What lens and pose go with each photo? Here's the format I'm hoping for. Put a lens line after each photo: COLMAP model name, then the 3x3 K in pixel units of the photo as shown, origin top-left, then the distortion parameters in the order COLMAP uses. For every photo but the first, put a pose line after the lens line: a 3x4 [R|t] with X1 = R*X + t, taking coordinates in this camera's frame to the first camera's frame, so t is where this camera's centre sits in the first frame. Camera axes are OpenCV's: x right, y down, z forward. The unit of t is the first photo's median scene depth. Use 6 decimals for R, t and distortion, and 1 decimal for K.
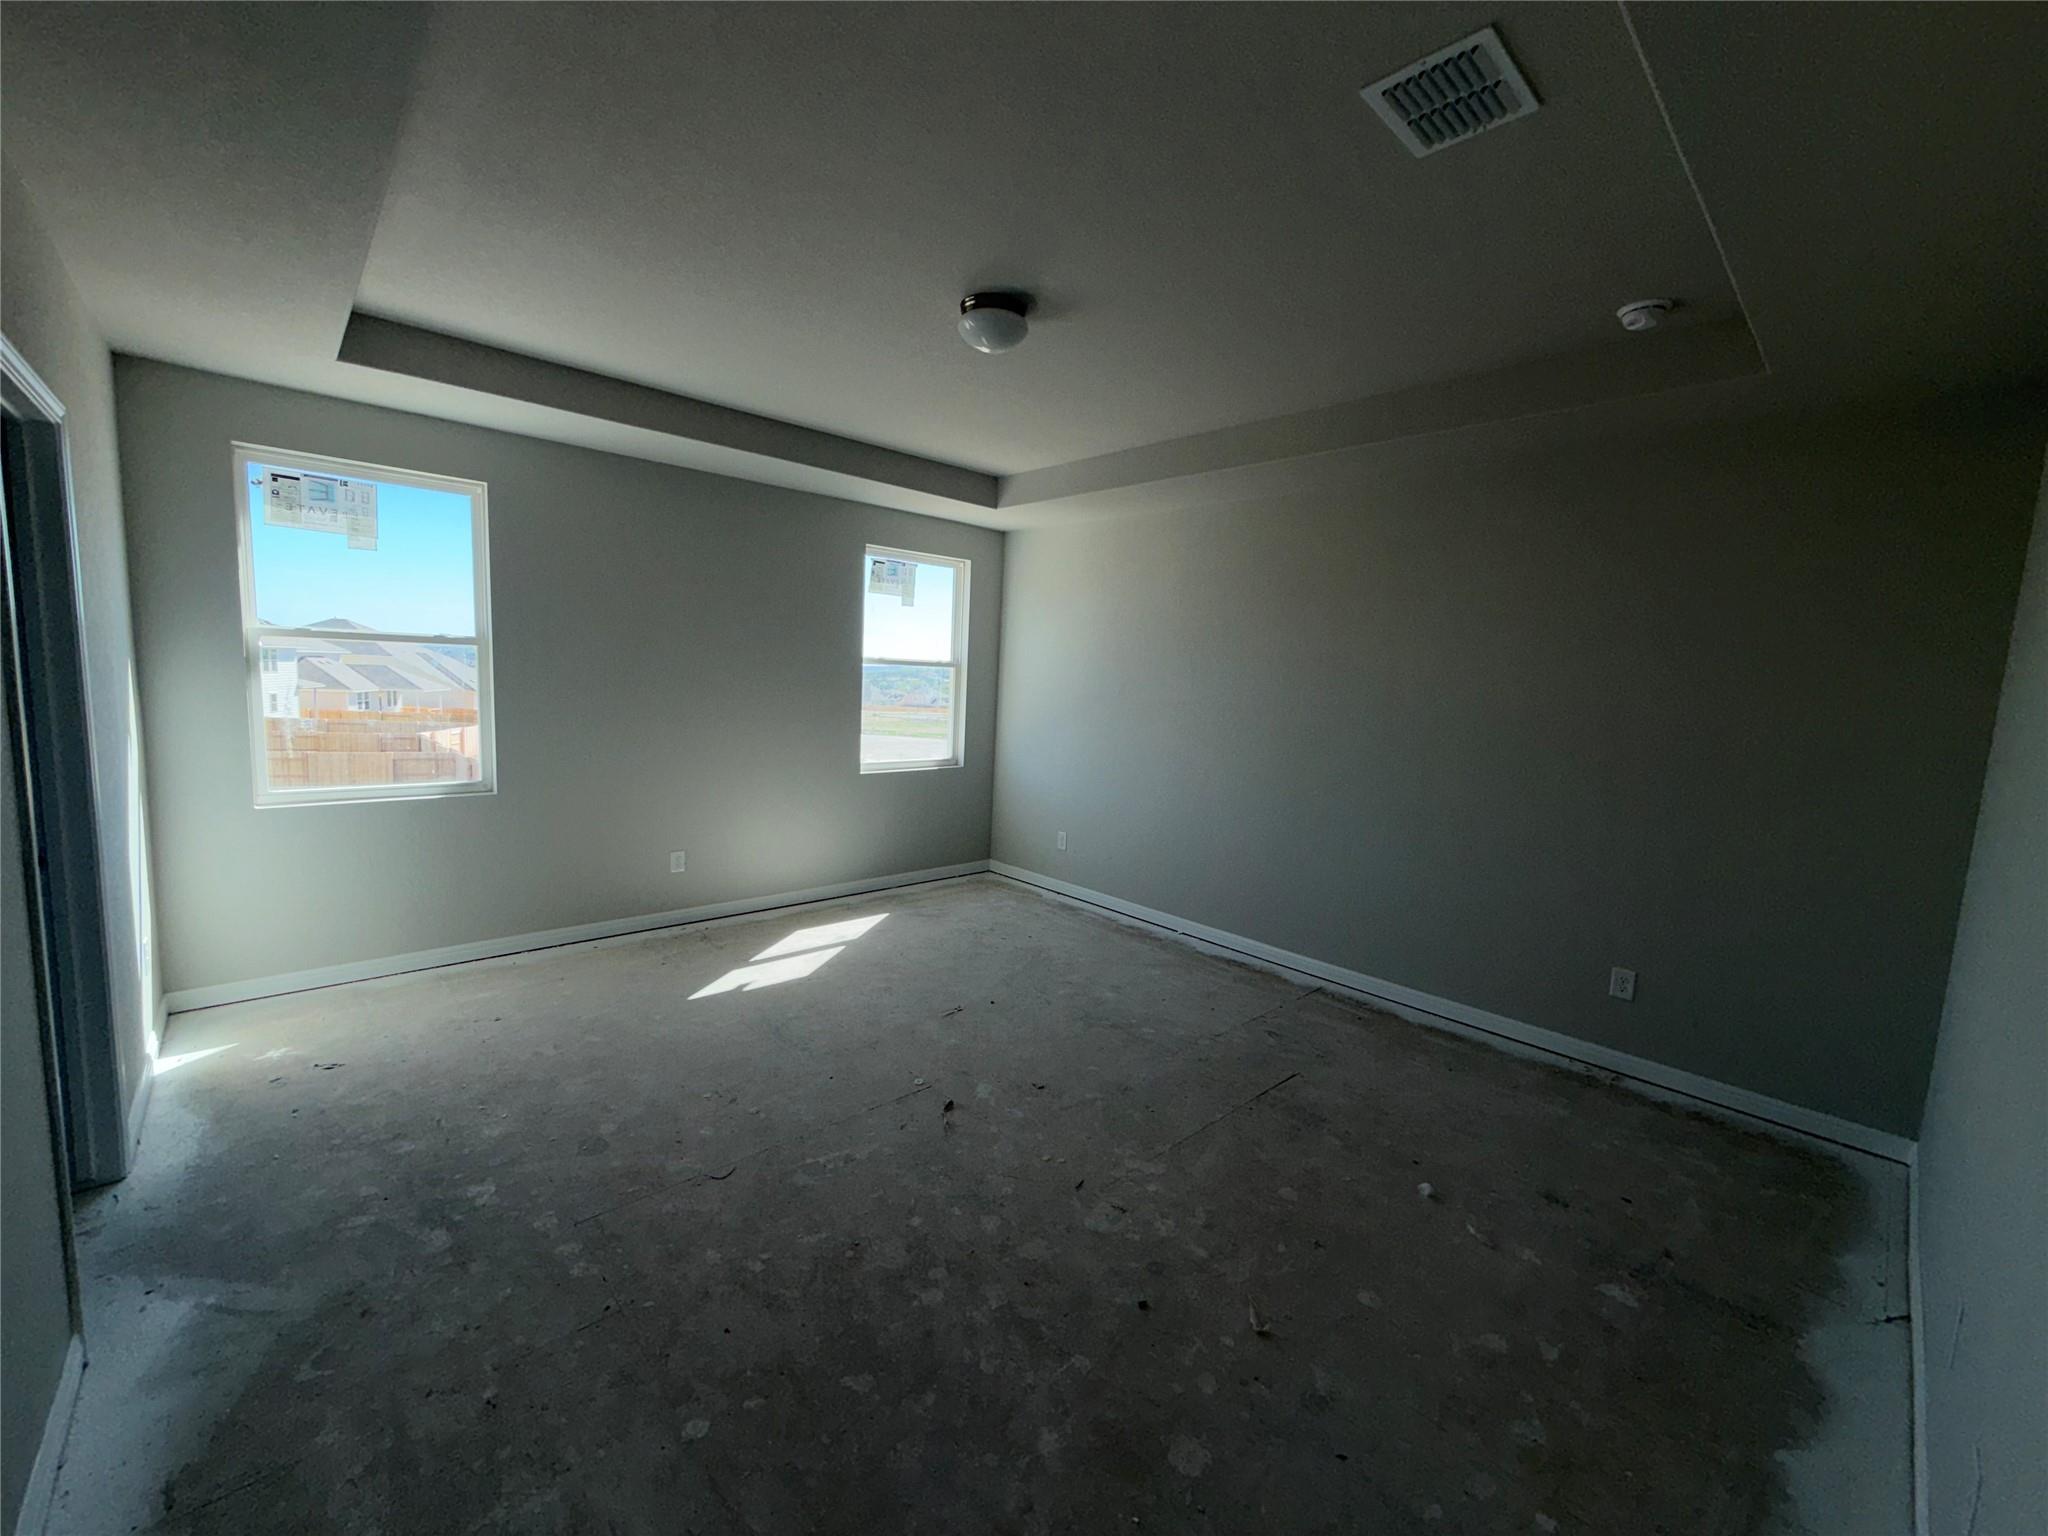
lens RADIAL K [[817.3, 0, 1016.4], [0, 817.3, 769.0], [0, 0, 1]] dist [0.000159, 0.001669]
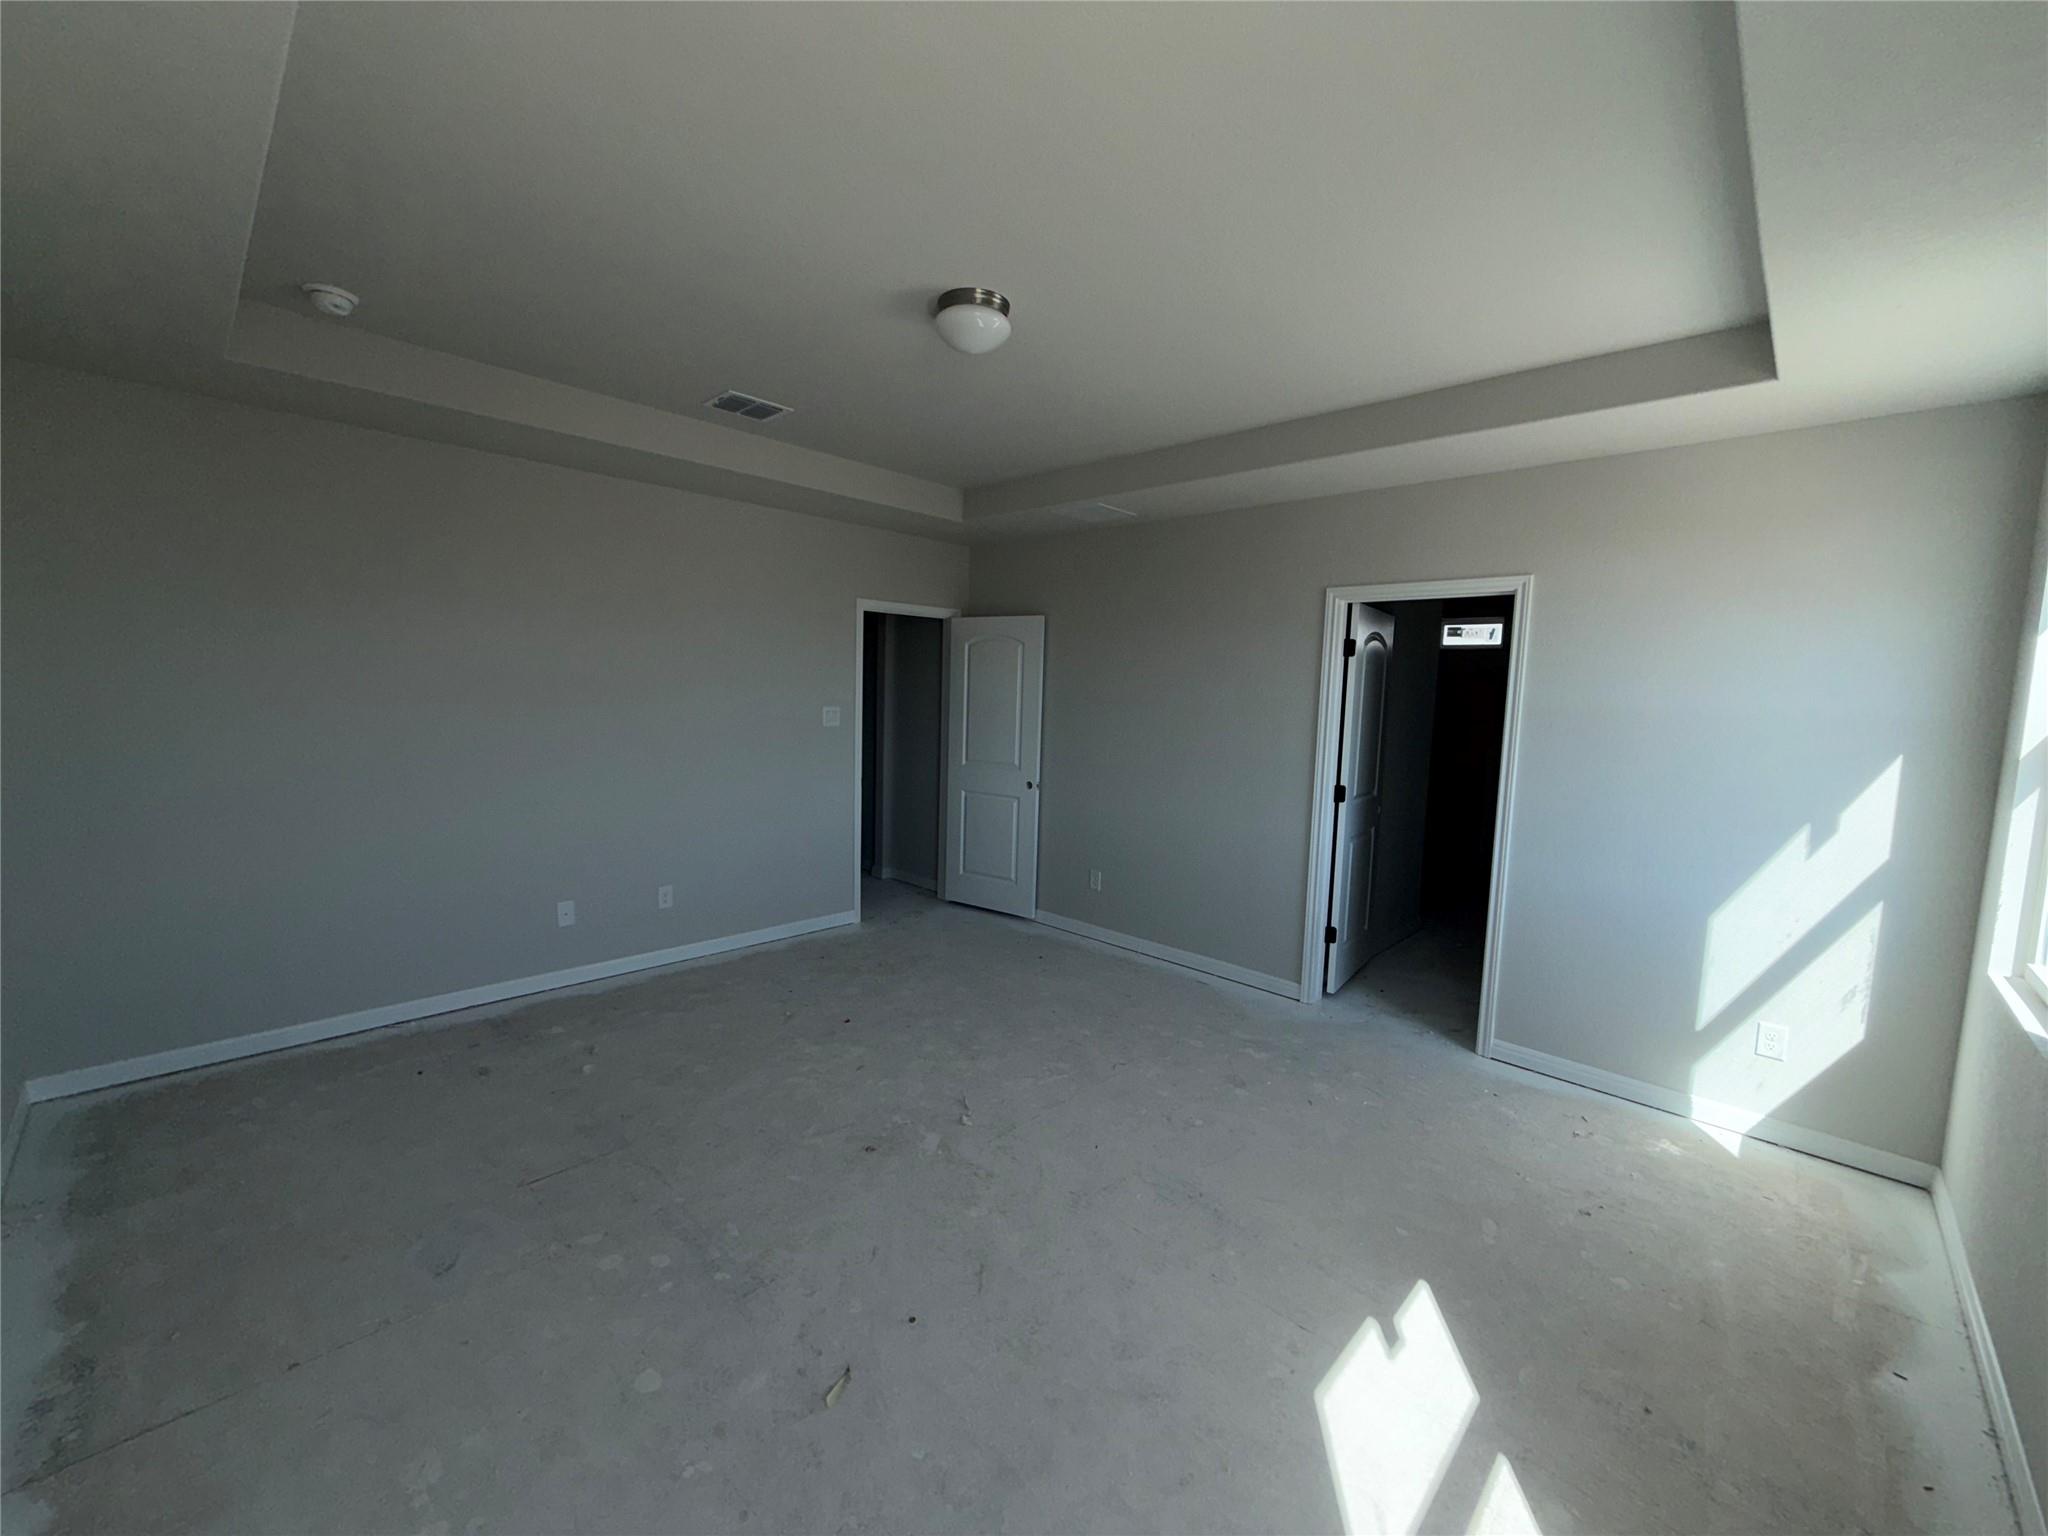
lens RADIAL K [[817.3, 0, 1037.1], [0, 817.3, 766.8], [0, 0, 1]] dist [0.000159, 0.001669]
pose [[-0.993627, -0.068122, -0.089806, -0.057836], [-0.085698, 0.974092, 0.209286, -0.287130], [0.073222, 0.215648, -0.973722, 2.240195]]
